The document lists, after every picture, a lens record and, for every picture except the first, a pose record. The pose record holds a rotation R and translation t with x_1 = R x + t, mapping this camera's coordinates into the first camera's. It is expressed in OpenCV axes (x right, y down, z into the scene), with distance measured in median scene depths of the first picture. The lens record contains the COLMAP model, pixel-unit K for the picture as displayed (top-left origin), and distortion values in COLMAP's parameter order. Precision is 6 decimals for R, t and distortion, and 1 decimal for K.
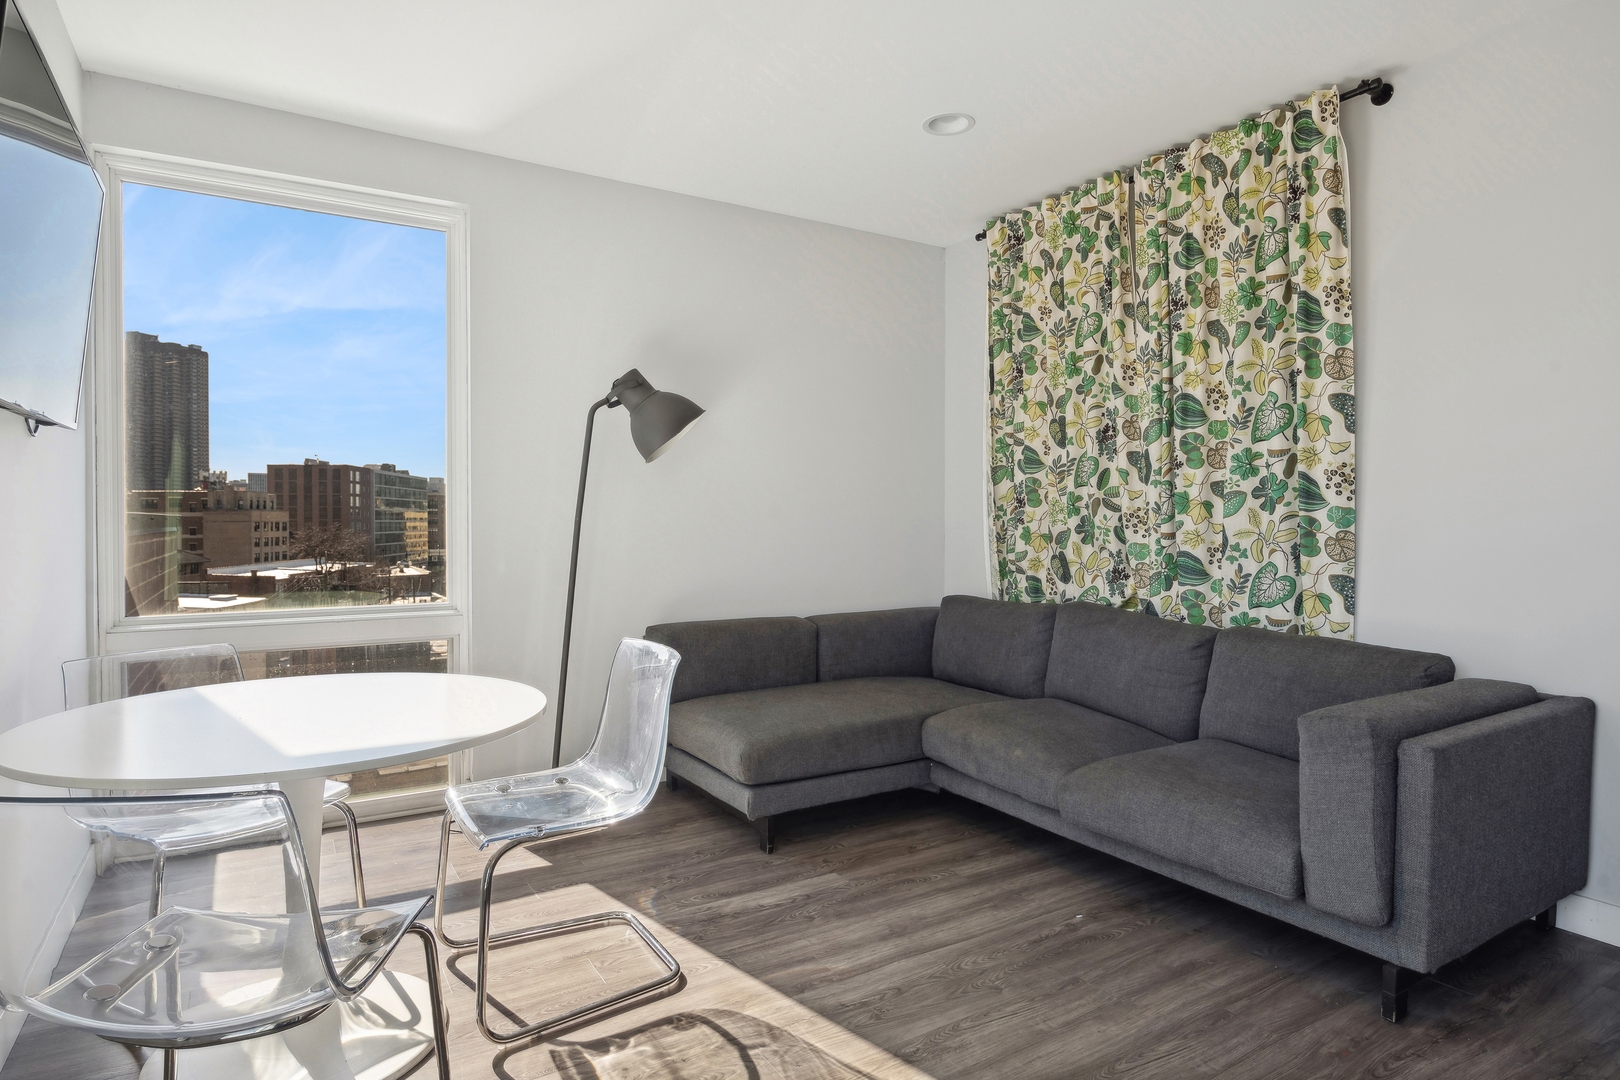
lens RADIAL K [[904.6, 0, 808.7], [0, 904.6, 530.1], [0, 0, 1]] dist [-0.000561, -0.000088]
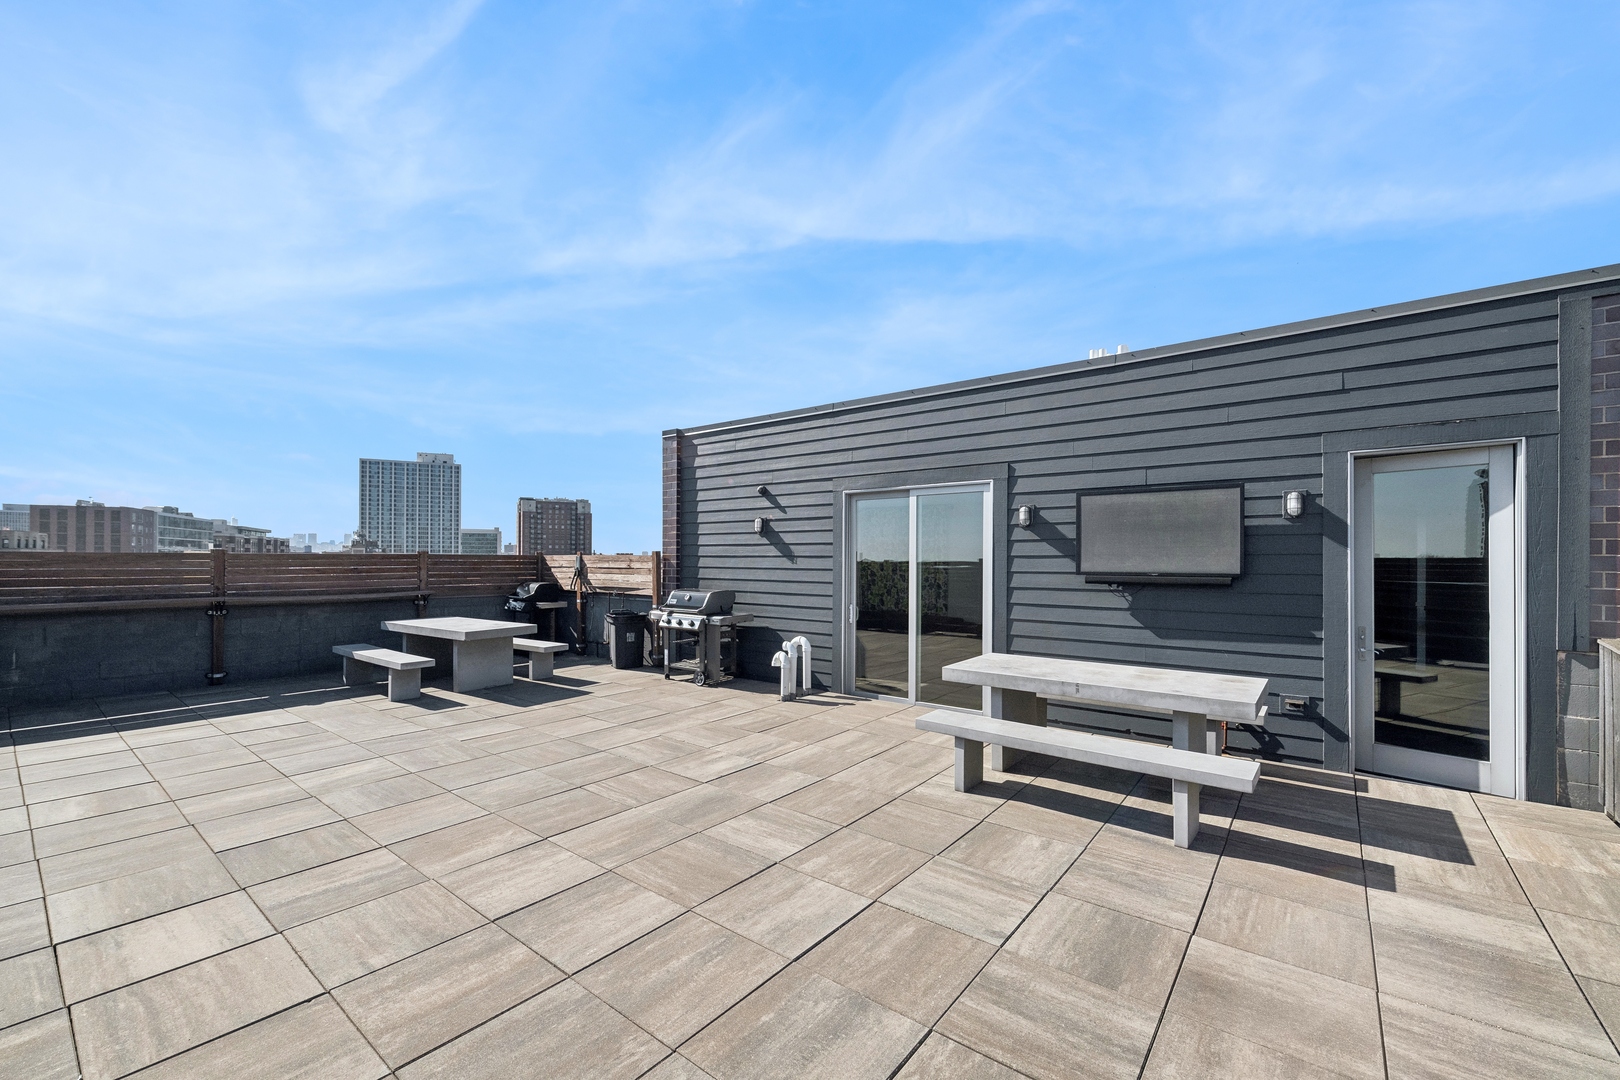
lens RADIAL K [[663.0, 0, 805.1], [0, 663.0, 555.7], [0, 0, 1]] dist [-0.006071, -0.000461]
pose [[0.940737, 0.004134, 0.339112, -0.973631], [0.000884, 0.999892, -0.014642, -0.113368], [-0.339136, 0.014074, 0.940632, -1.540986]]
